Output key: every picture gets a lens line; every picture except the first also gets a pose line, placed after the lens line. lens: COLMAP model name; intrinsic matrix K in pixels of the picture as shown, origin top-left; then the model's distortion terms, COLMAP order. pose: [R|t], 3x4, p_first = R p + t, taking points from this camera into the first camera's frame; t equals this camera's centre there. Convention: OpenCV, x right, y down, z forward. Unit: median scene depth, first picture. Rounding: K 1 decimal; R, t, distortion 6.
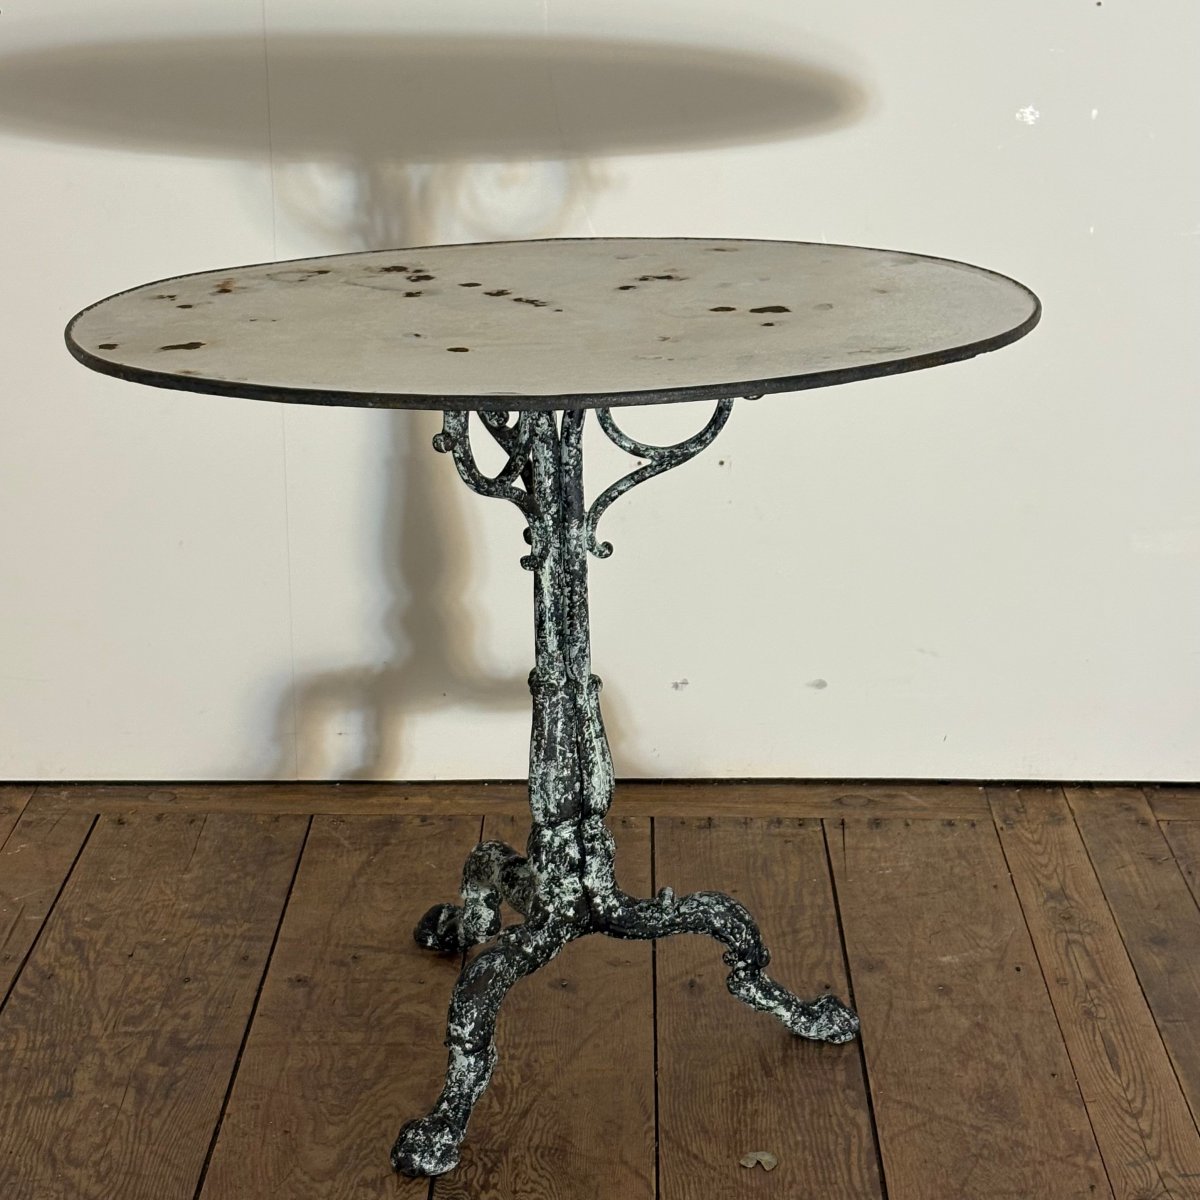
lens RADIAL K [[2593.9, 0, 602.0], [0, 2593.9, 588.1], [0, 0, 1]] dist [0.111539, 0.000000]
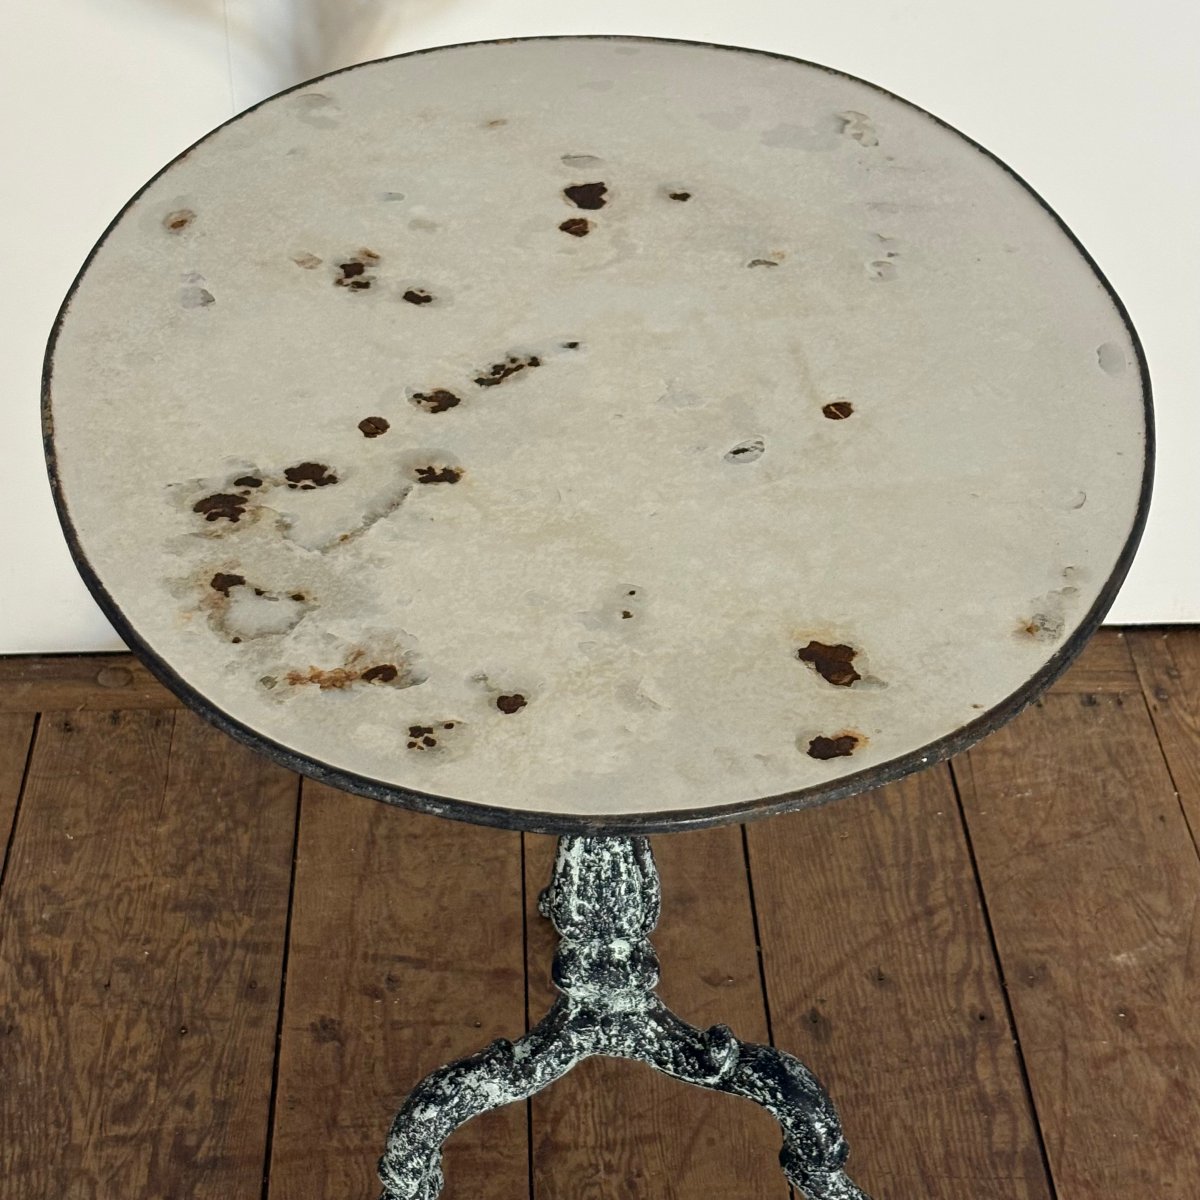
lens RADIAL K [[2547.9, 0, 597.4], [0, 2547.9, 602.7], [0, 0, 1]] dist [0.101054, 0.000000]
pose [[0.998456, -0.028383, 0.047745, -0.067011], [0.012235, 0.950857, 0.309389, -0.216719], [-0.054180, -0.308327, 0.949736, 0.291598]]
